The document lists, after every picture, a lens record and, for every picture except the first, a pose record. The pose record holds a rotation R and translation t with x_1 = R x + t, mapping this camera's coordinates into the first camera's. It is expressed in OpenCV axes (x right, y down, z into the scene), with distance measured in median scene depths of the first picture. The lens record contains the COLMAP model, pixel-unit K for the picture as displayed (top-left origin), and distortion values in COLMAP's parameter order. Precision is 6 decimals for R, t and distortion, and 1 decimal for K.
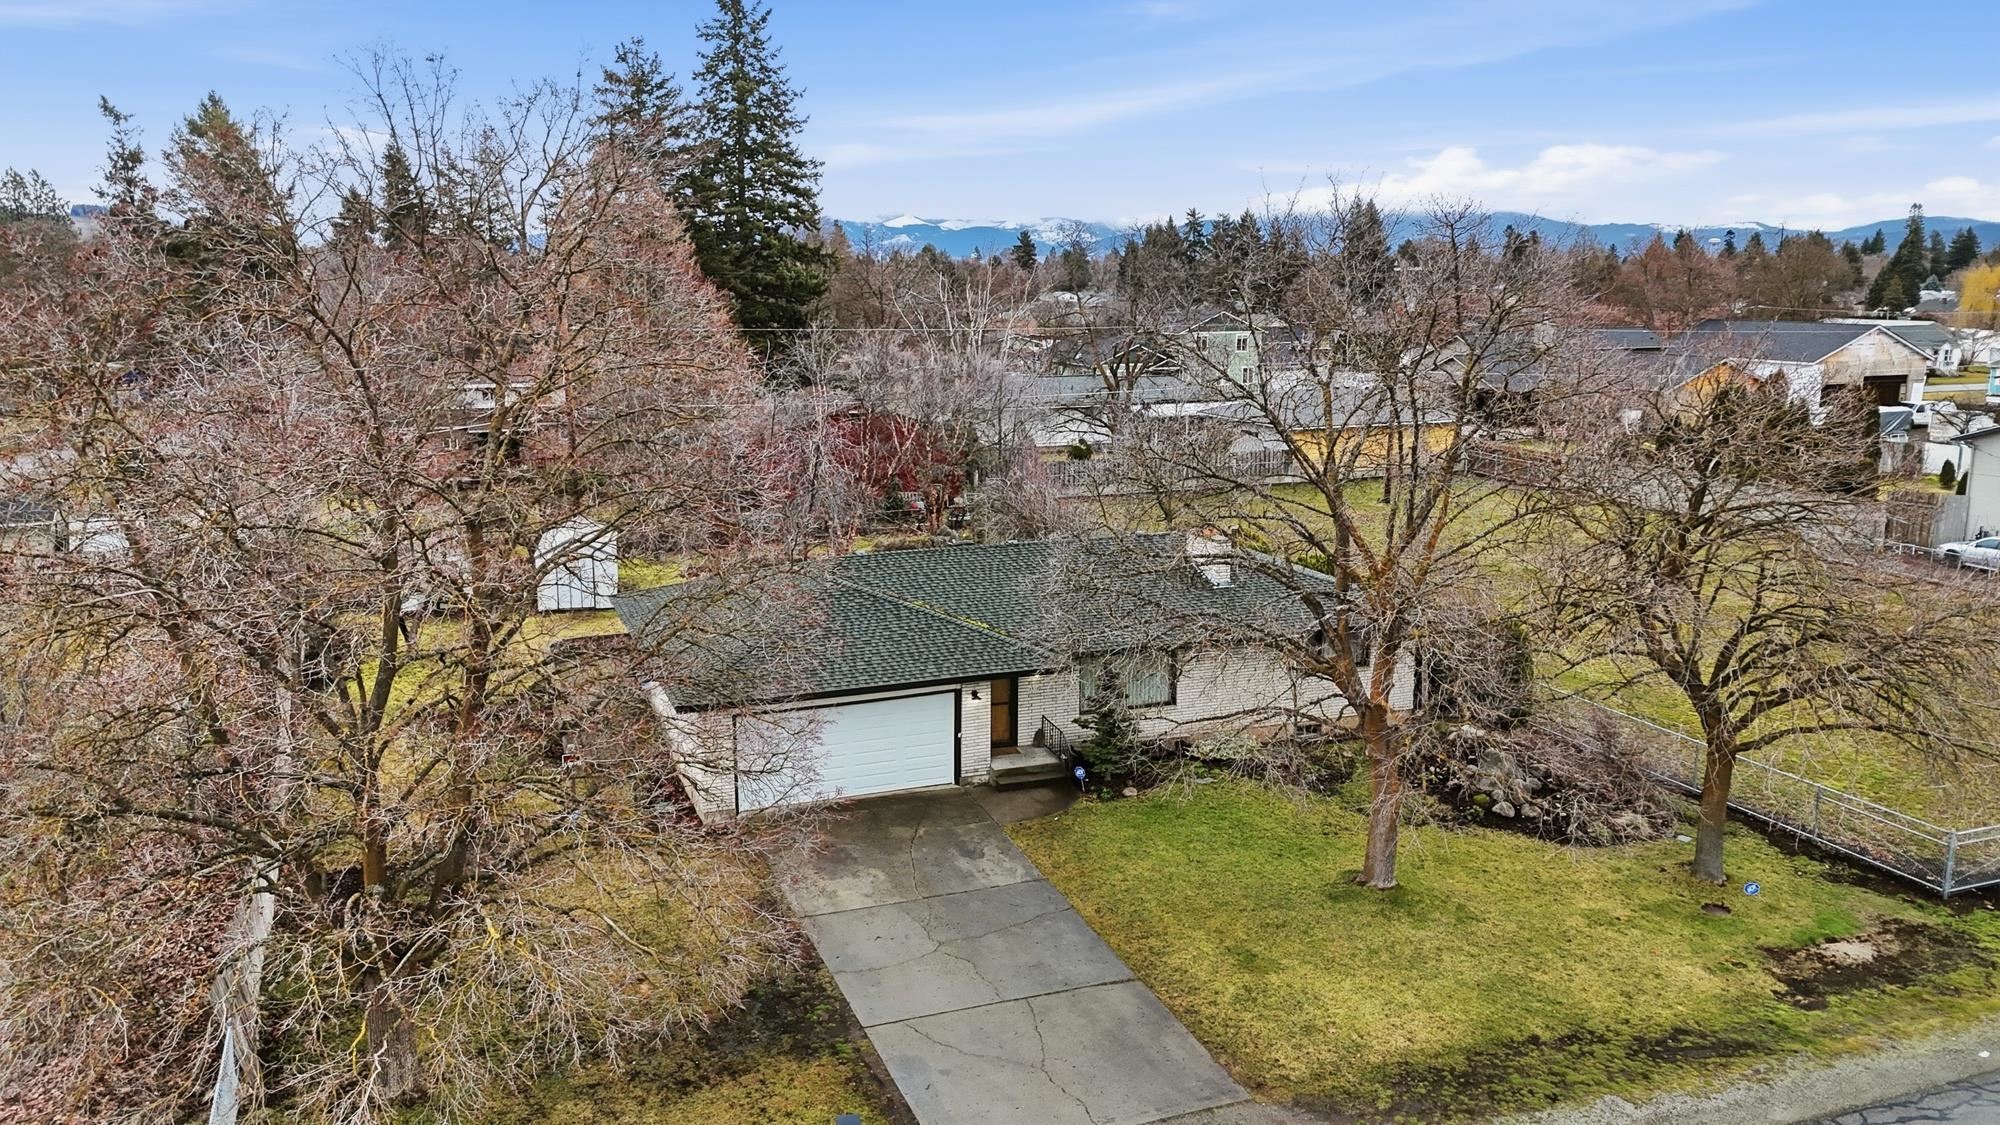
lens RADIAL K [[1461.2, 0, 1004.4], [0, 1461.2, 560.1], [0, 0, 1]] dist [0.081214, -0.079395]
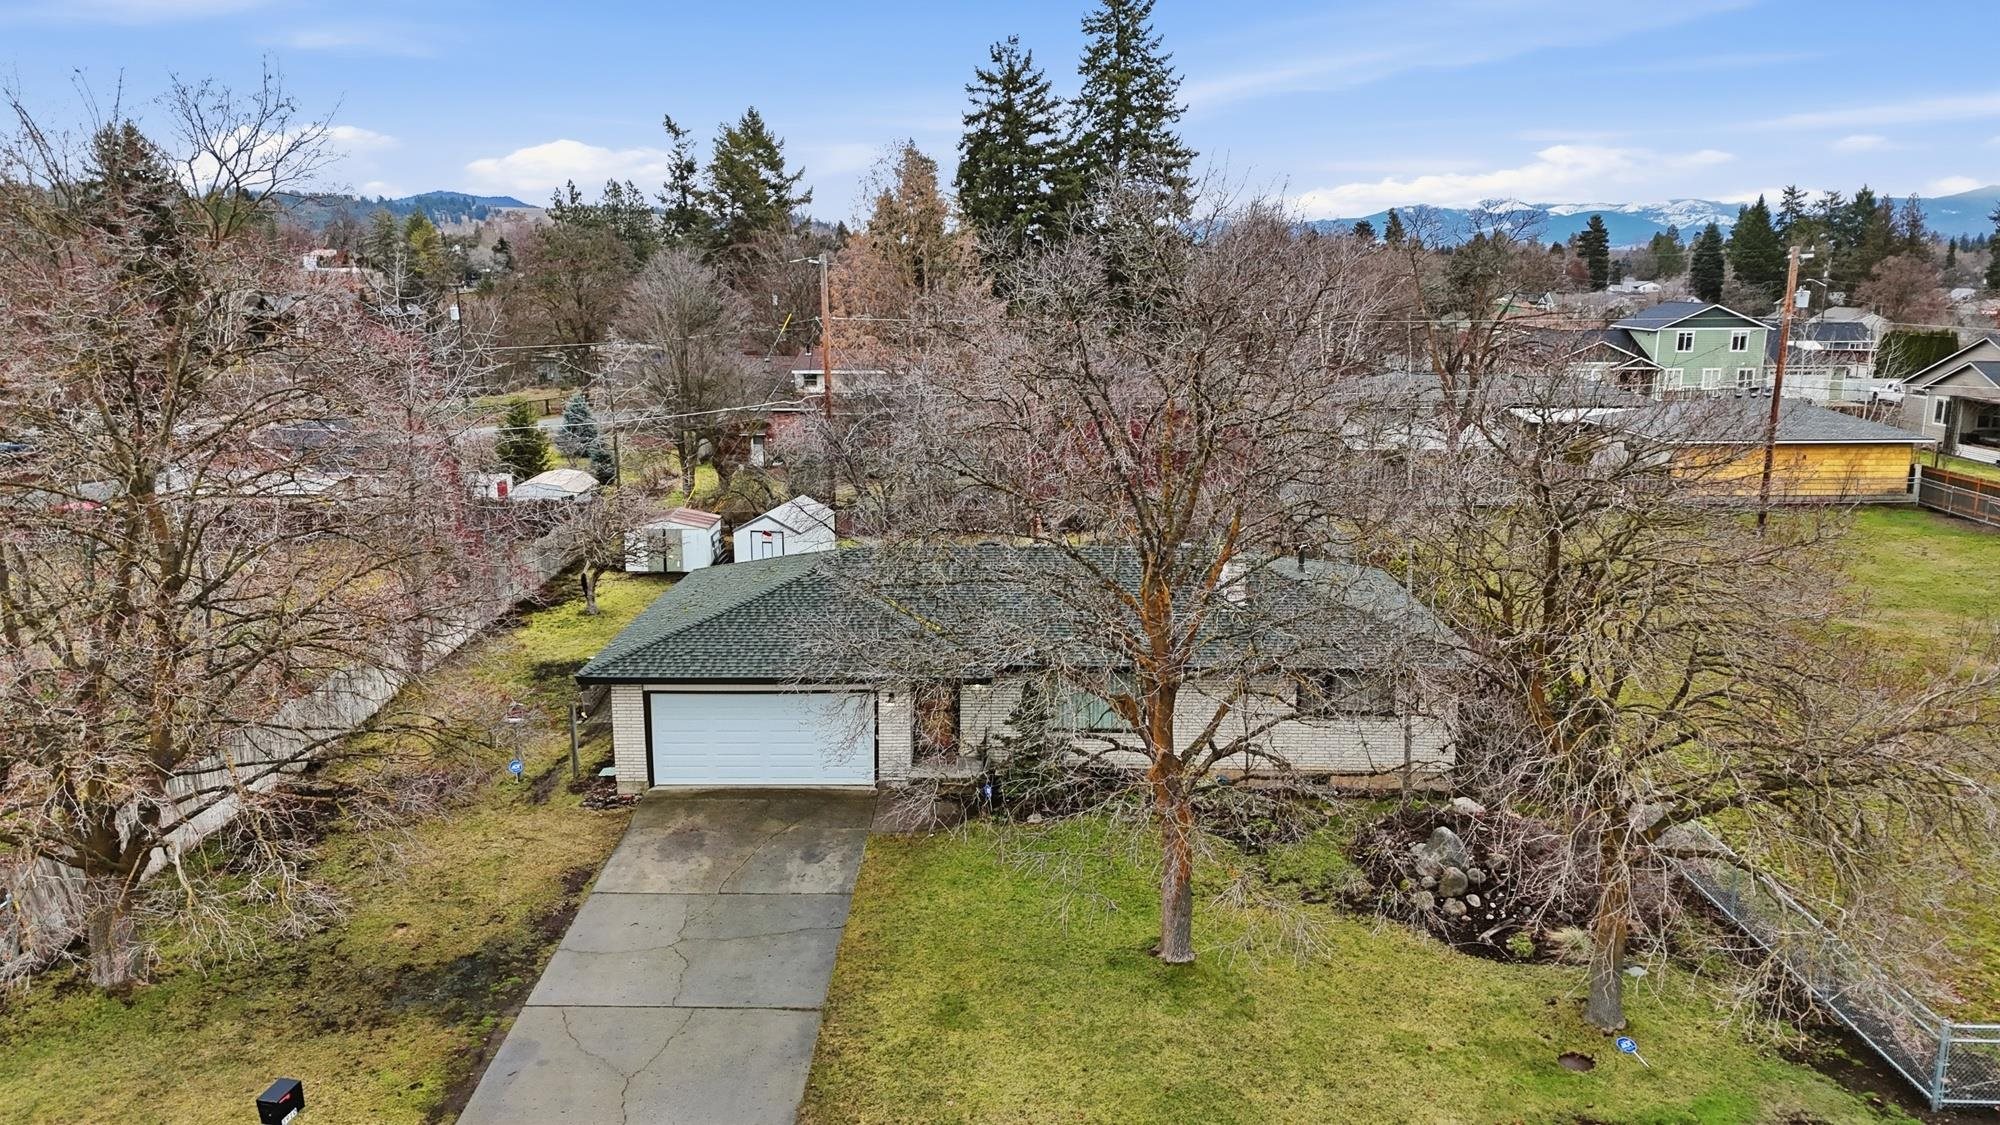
lens RADIAL K [[1461.2, 0, 1004.4], [0, 1461.2, 560.1], [0, 0, 1]] dist [0.081214, -0.079395]
pose [[0.926087, 0.074000, -0.369983, 0.154719], [-0.071961, 0.997220, 0.019330, -0.008932], [0.370385, 0.008723, 0.928837, 0.047123]]
